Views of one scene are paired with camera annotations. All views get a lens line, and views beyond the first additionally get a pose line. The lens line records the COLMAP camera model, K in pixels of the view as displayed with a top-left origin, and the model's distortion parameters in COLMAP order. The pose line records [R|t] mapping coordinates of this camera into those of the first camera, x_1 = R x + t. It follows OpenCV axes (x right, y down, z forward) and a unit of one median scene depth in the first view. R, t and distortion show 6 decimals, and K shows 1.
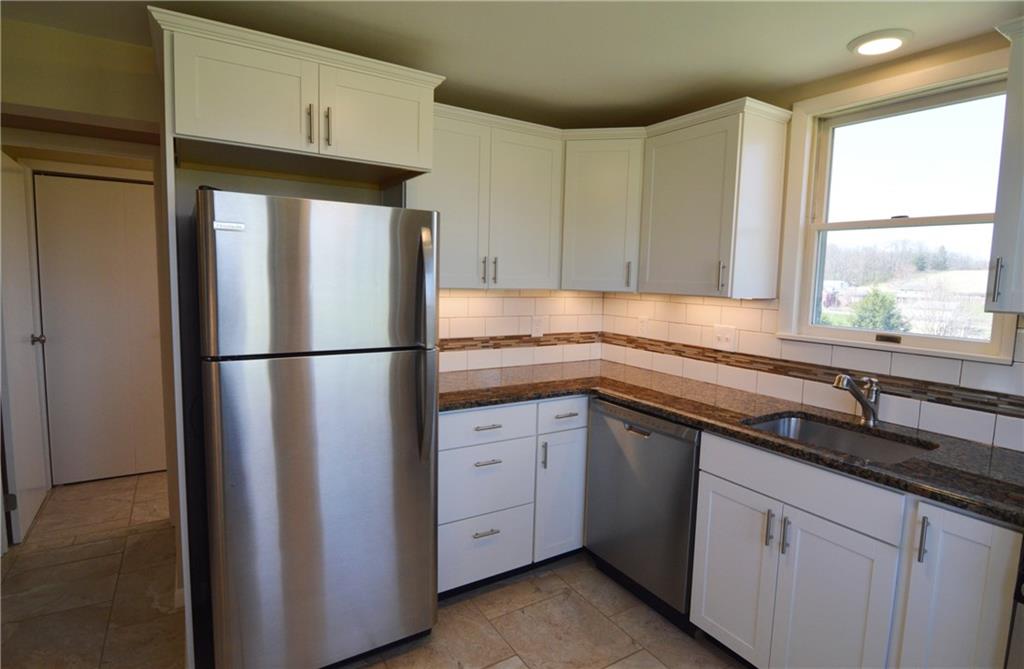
lens RADIAL K [[537.2, 0, 530.7], [0, 537.2, 331.1], [0, 0, 1]] dist [-0.001865, -0.001232]
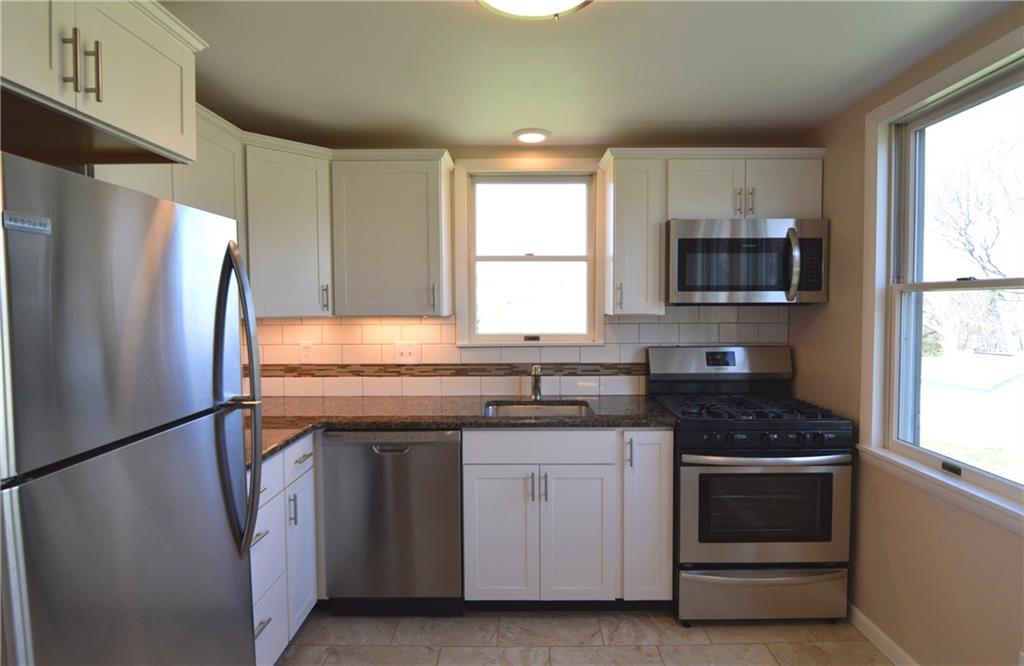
lens RADIAL K [[537.2, 0, 530.7], [0, 537.2, 329.6], [0, 0, 1]] dist [-0.001865, -0.001232]
pose [[0.534554, -0.072020, 0.842060, -0.494995], [0.104772, 0.994324, 0.018531, -0.032489], [-0.838615, 0.078319, 0.539065, 0.205002]]
